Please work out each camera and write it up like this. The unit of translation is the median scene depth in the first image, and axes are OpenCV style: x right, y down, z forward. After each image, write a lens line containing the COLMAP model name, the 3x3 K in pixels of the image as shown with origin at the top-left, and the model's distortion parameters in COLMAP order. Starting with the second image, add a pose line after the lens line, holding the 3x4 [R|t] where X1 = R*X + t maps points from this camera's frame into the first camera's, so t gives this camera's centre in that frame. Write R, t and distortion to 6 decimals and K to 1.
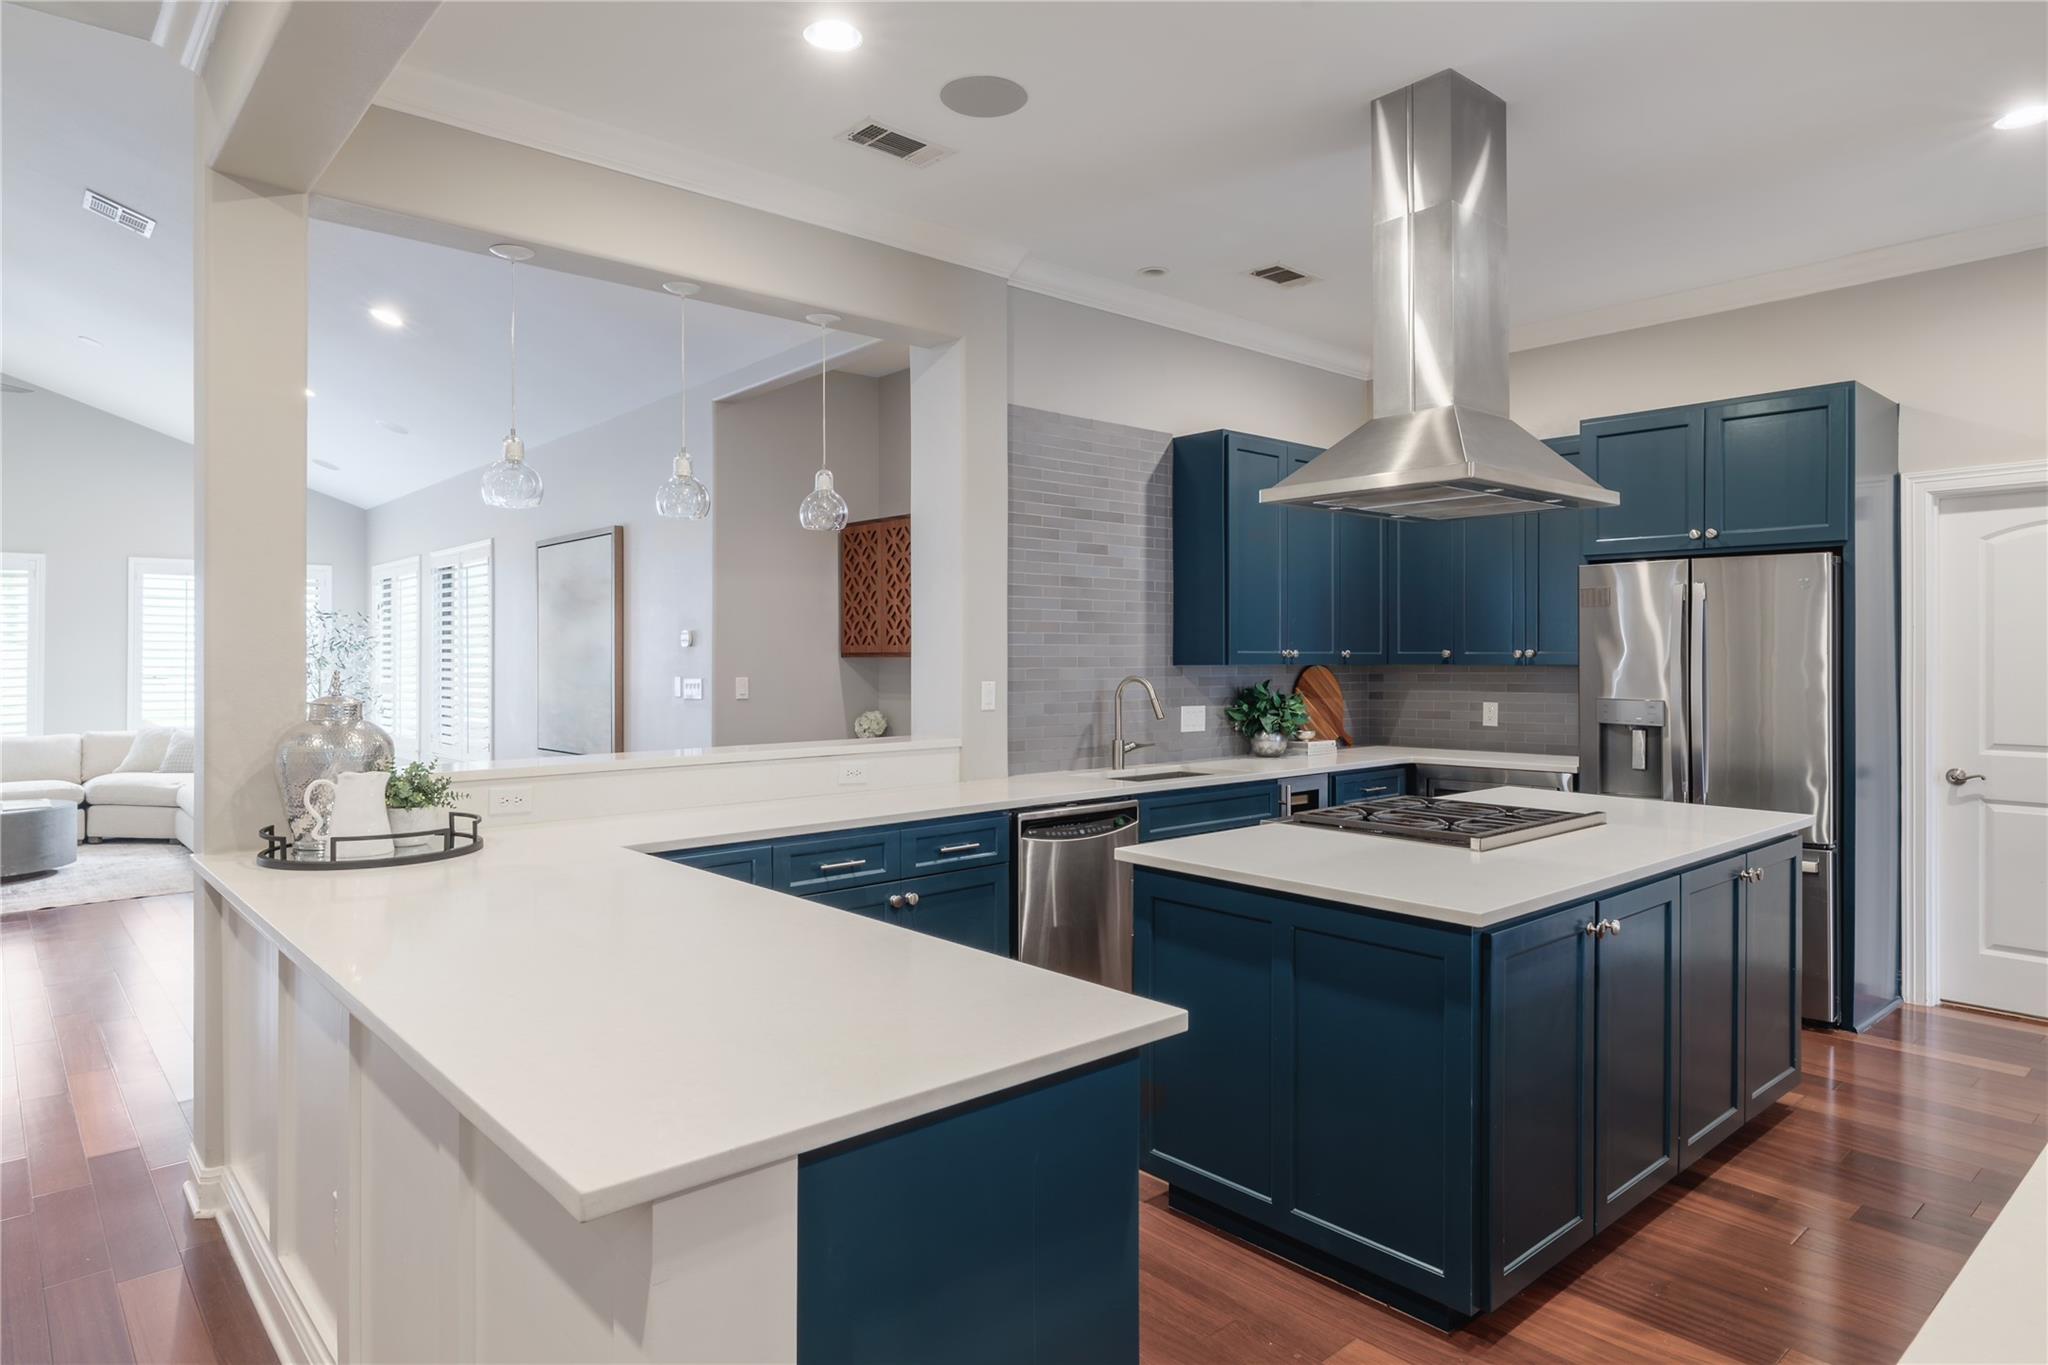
lens RADIAL K [[1174.3, 0, 1021.4], [0, 1174.3, 671.9], [0, 0, 1]] dist [0.000437, 0.001319]
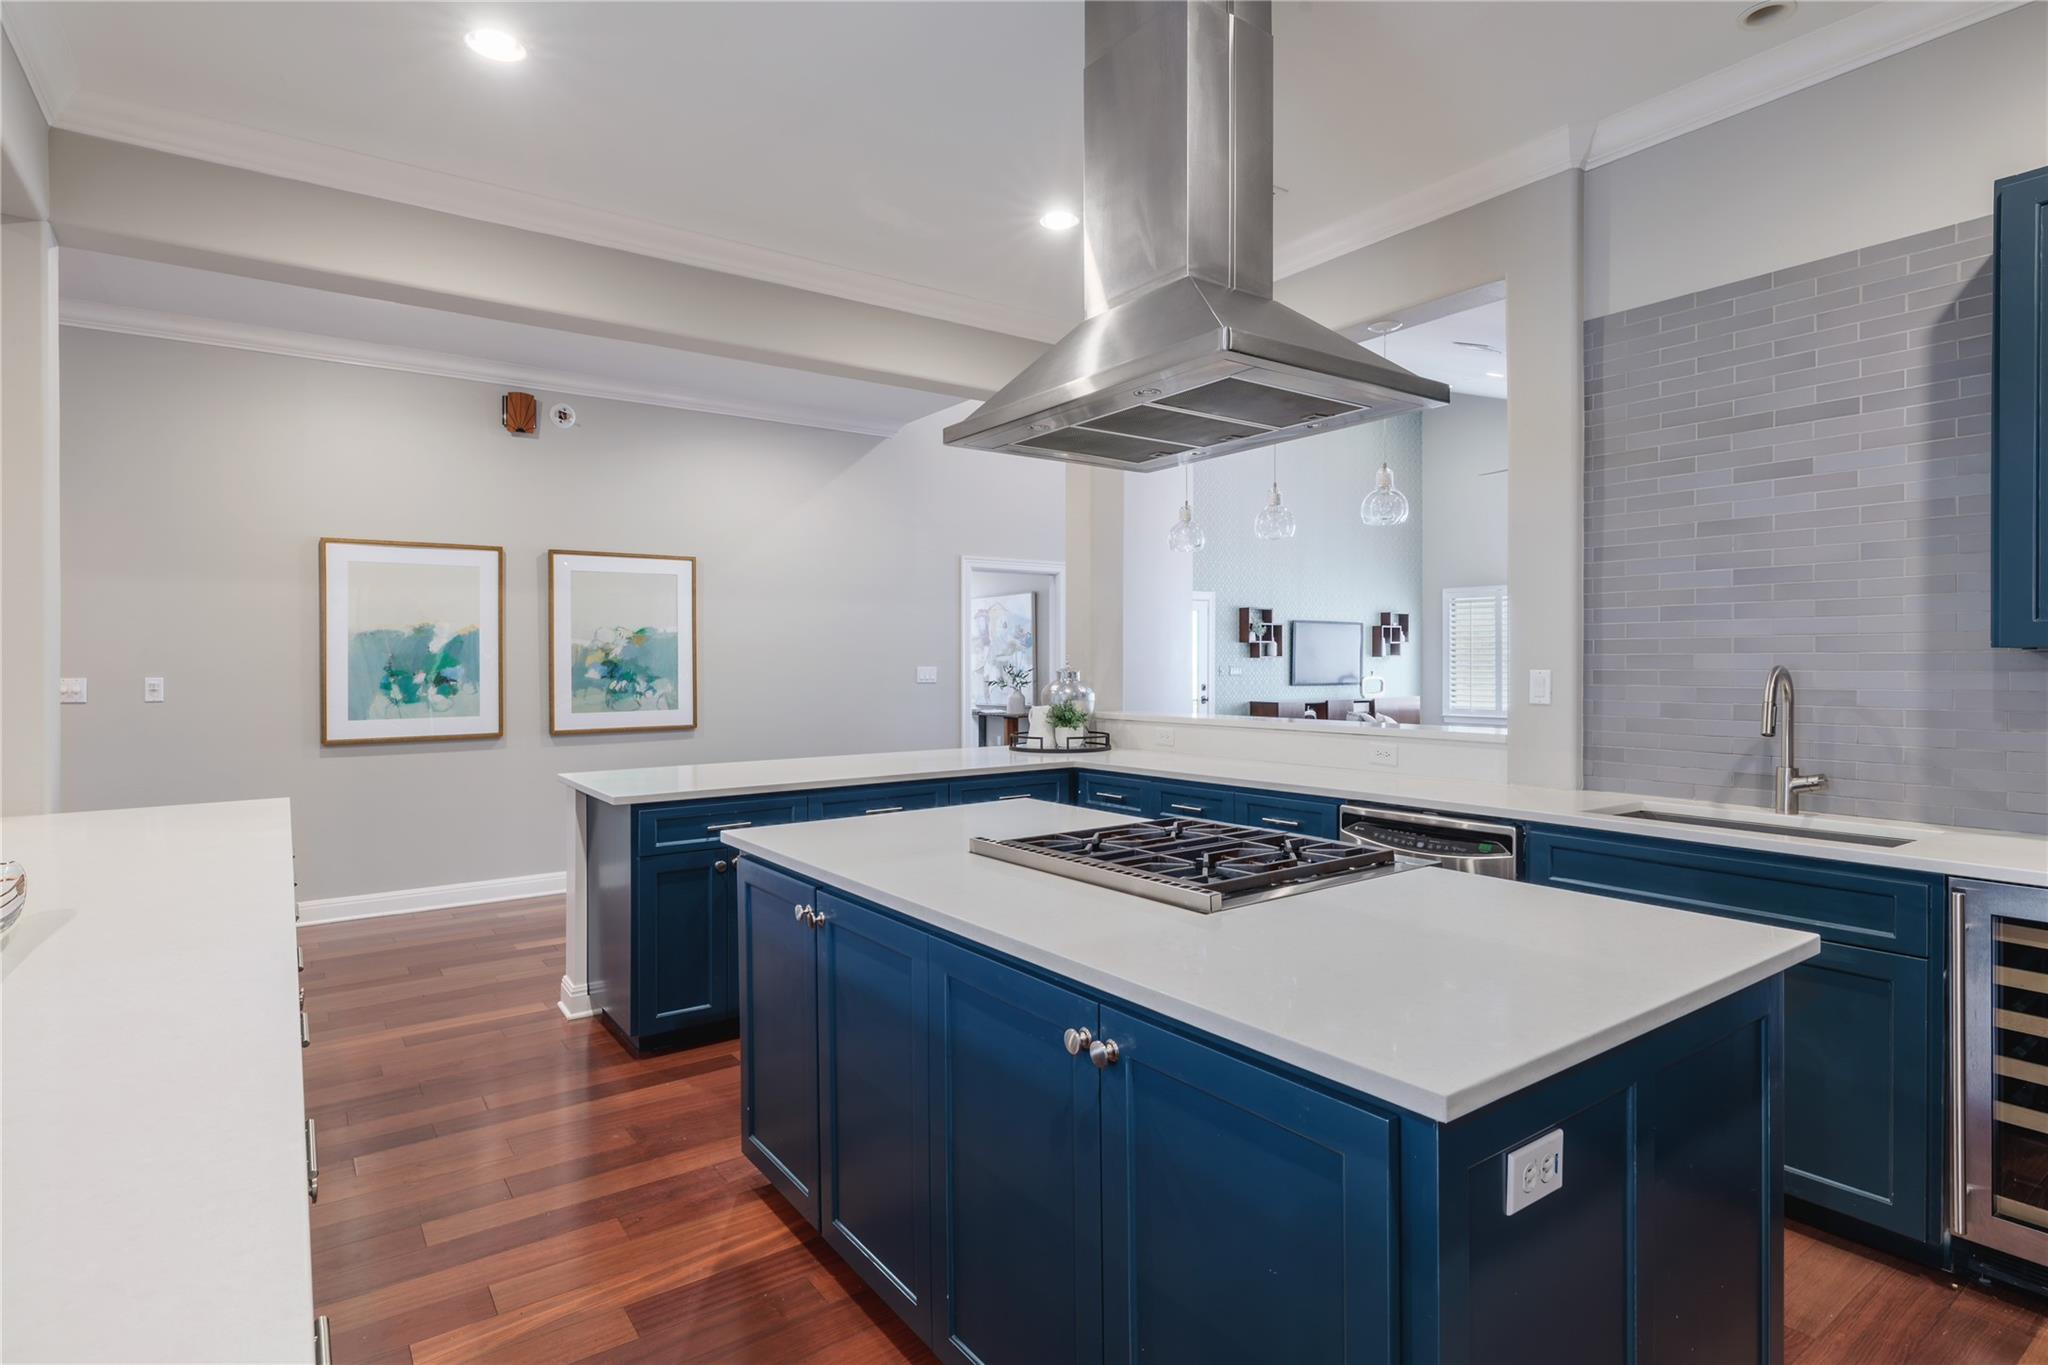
lens RADIAL K [[1030.0, 0, 1022.7], [0, 1030.0, 675.2], [0, 0, 1]] dist [-0.007571, -0.000561]
pose [[-0.104089, 0.014553, -0.994462, 0.666326], [-0.006051, 0.999865, 0.015266, 0.002569], [0.994550, 0.007606, -0.103987, 0.637919]]
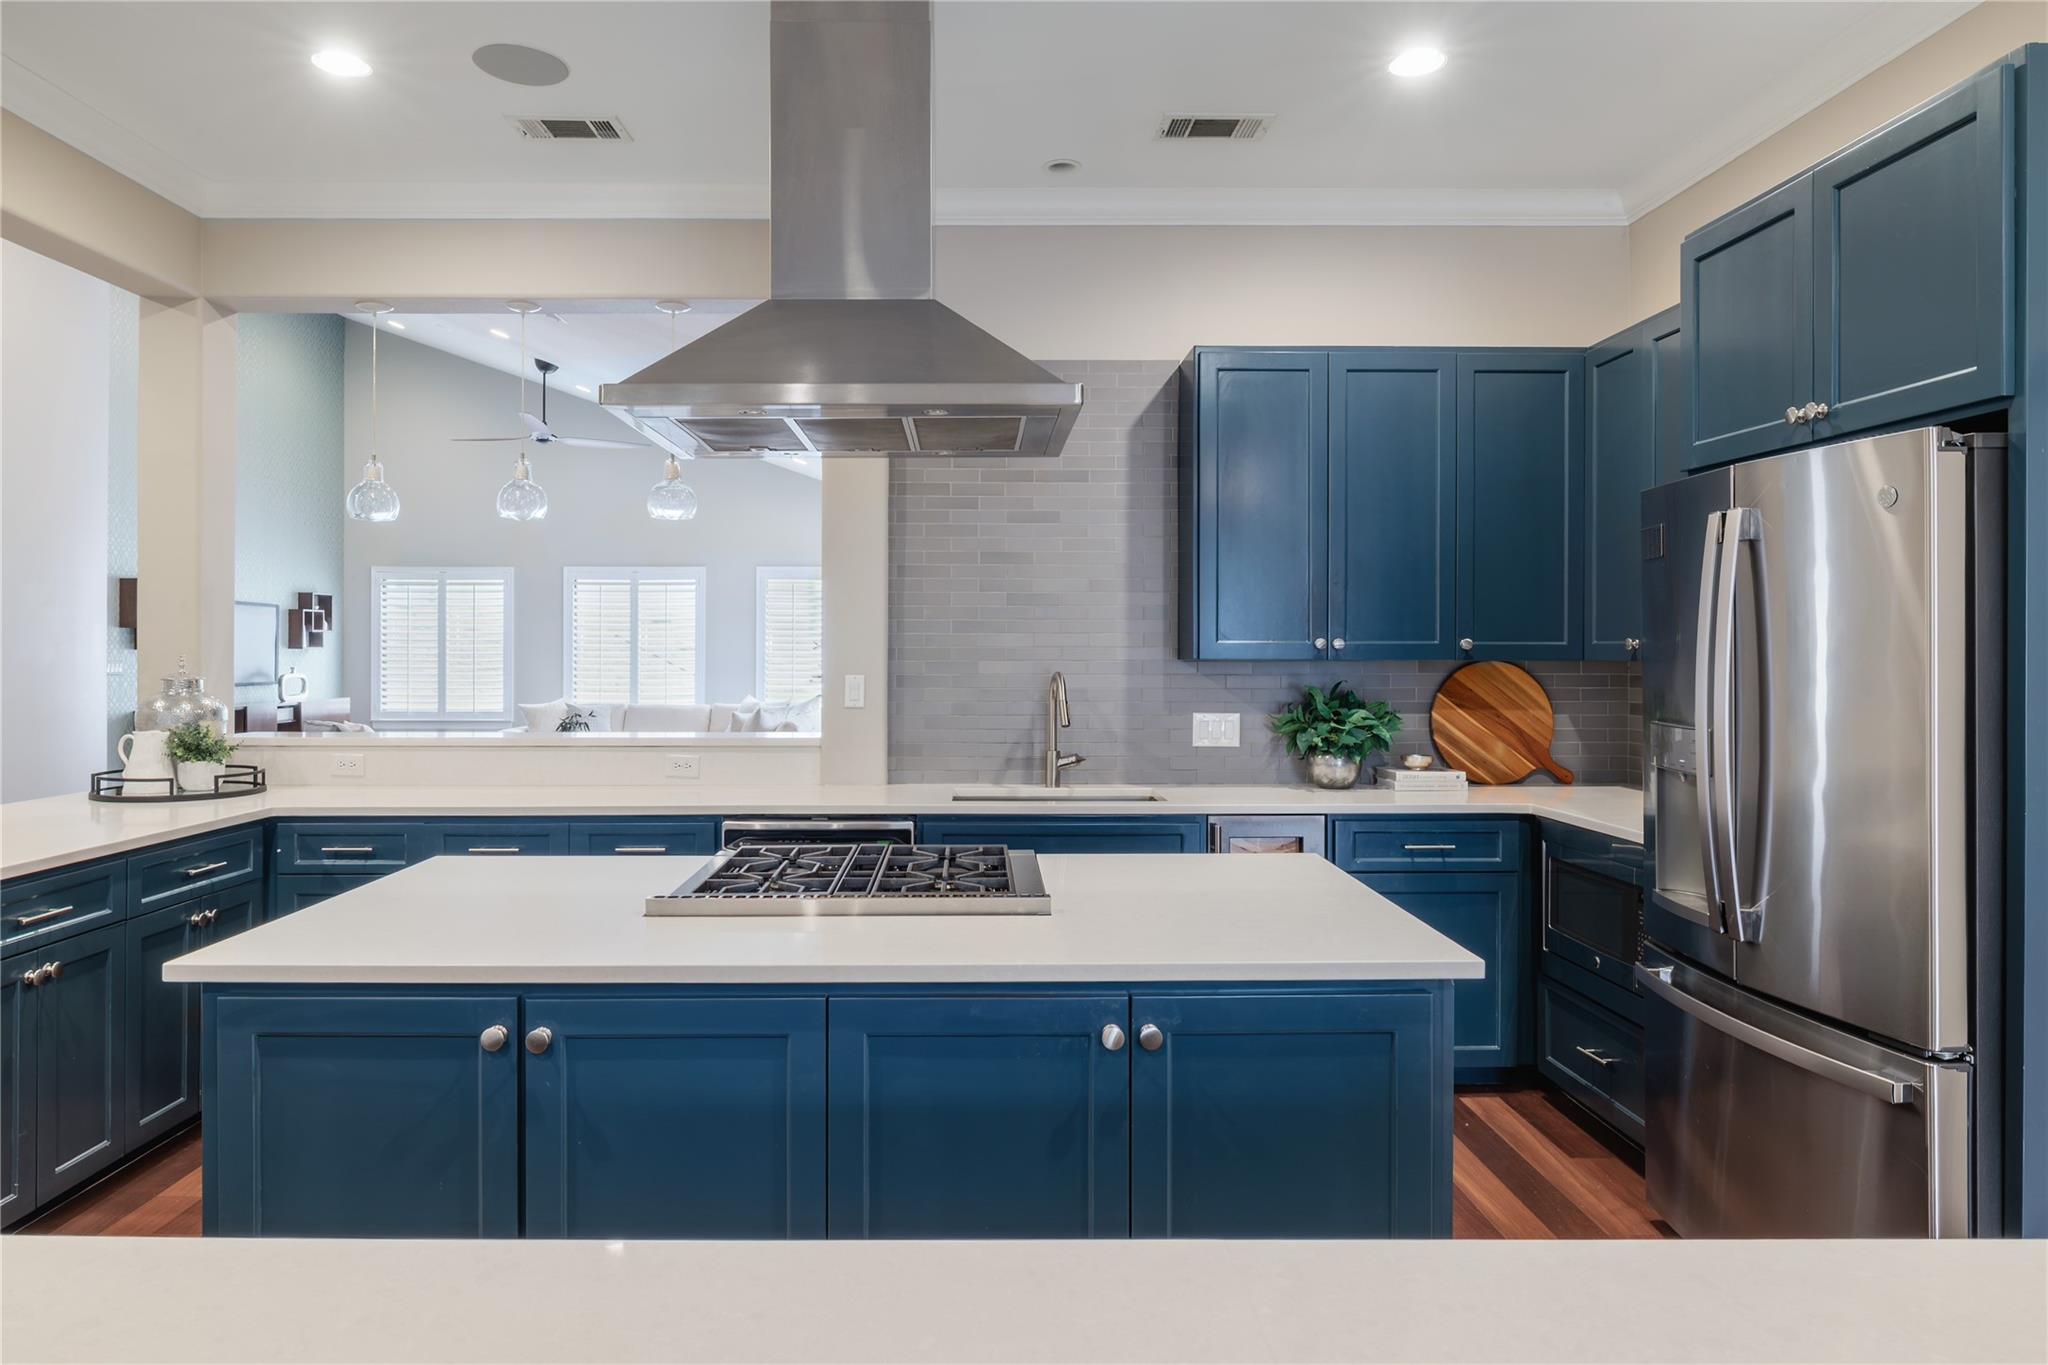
lens RADIAL K [[1248.4, 0, 947.1], [0, 1248.4, 632.6], [0, 0, 1]] dist [-0.007034, 0.000120]
pose [[0.743534, -0.005890, -0.668672, 0.595112], [-0.010055, 0.999750, -0.019988, -0.005300], [0.668623, 0.021585, 0.743289, 0.305962]]
